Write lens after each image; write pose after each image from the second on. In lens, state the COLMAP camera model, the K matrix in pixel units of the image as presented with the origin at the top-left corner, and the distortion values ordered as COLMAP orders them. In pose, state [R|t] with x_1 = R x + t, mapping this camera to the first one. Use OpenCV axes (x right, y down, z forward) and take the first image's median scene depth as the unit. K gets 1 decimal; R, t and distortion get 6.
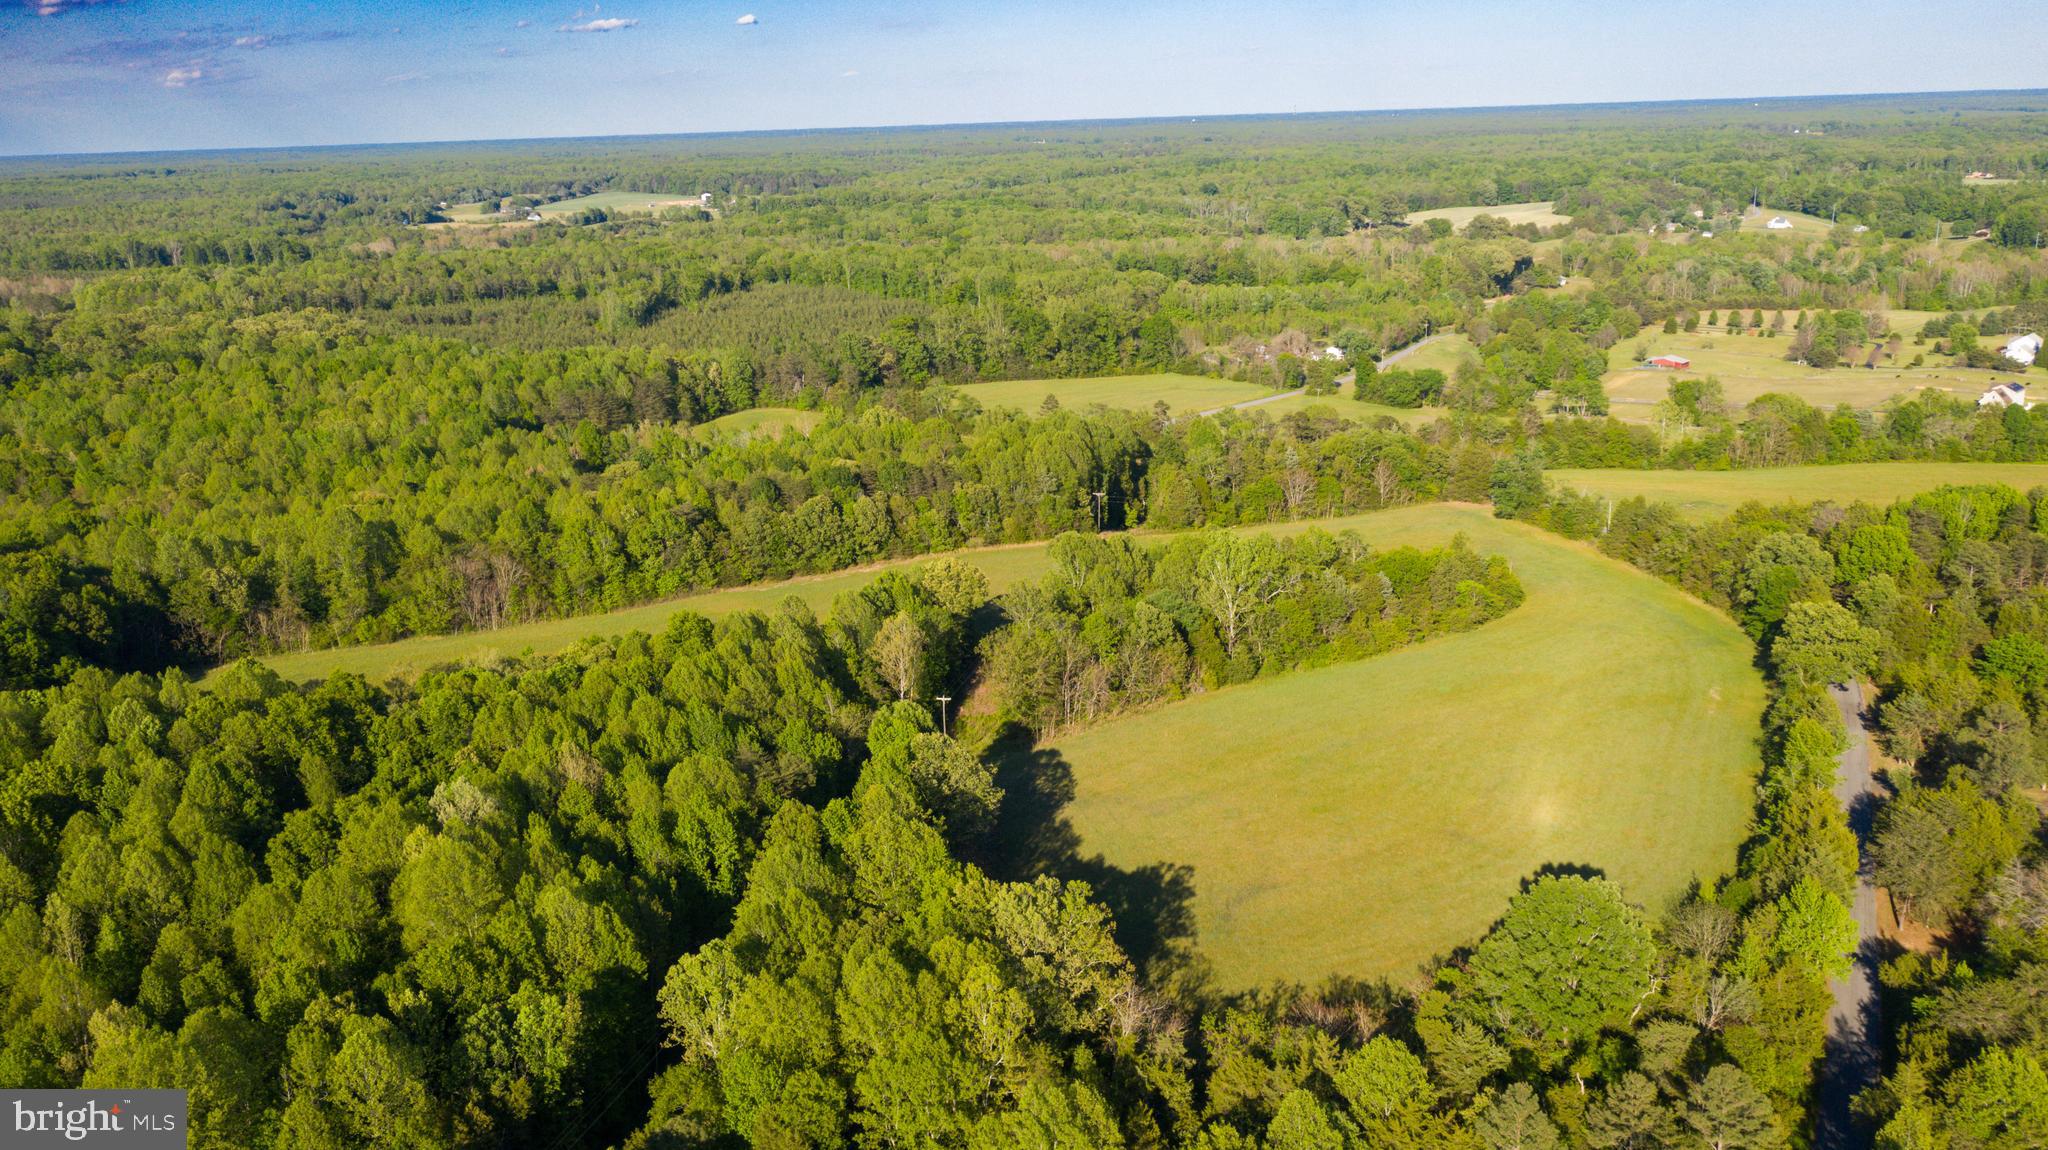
lens RADIAL K [[1632.5, 0, 1027.7], [0, 1632.5, 581.5], [0, 0, 1]] dist [0.001458, 0.000082]
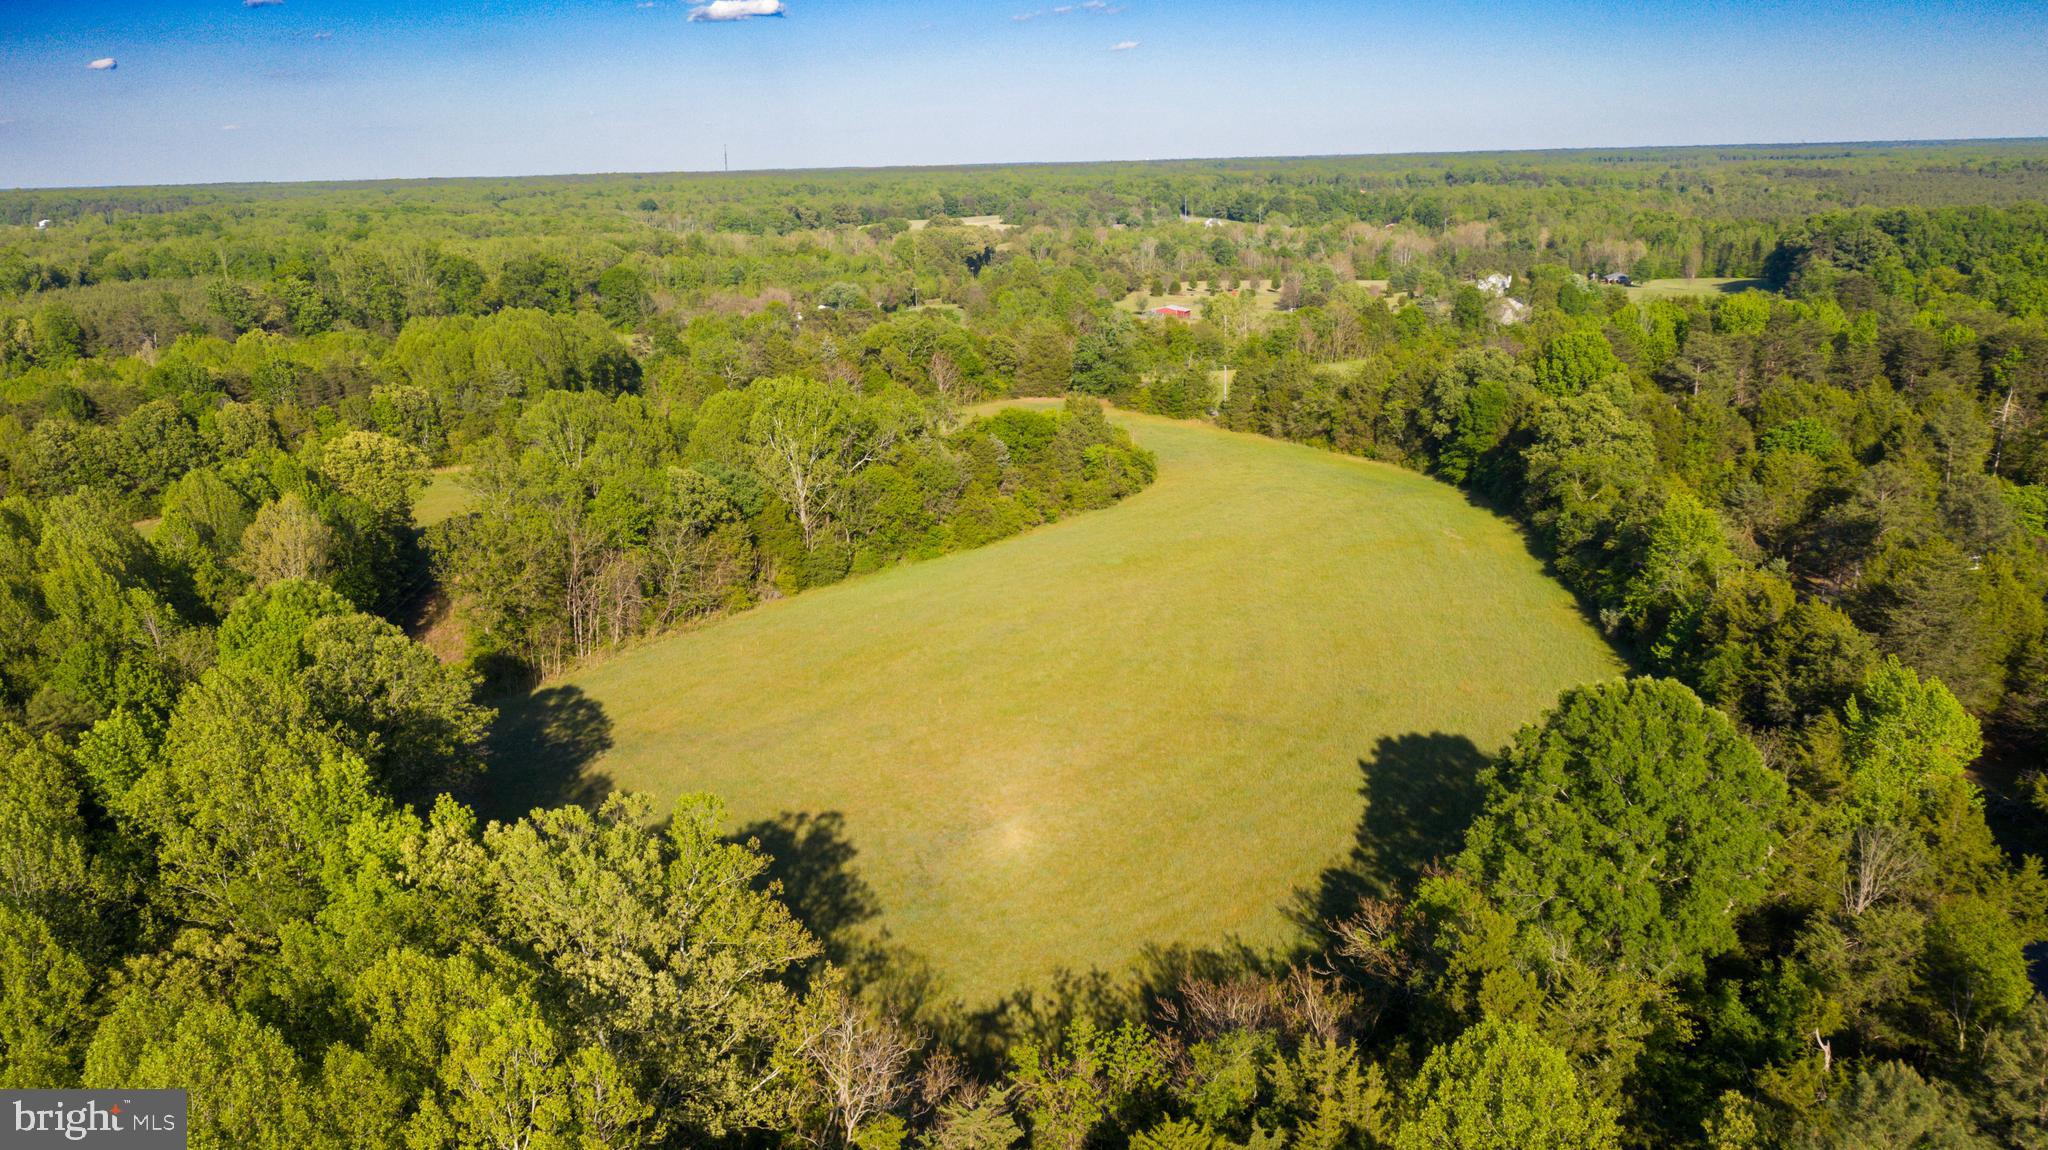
lens RADIAL K [[1632.5, 0, 1011.9], [0, 1632.5, 571.5], [0, 0, 1]] dist [0.001458, 0.000082]
pose [[0.946271, -0.073722, 0.314860, -0.014816], [0.086896, 0.995824, -0.027991, 0.087437], [-0.311482, 0.053847, 0.948725, 0.334352]]
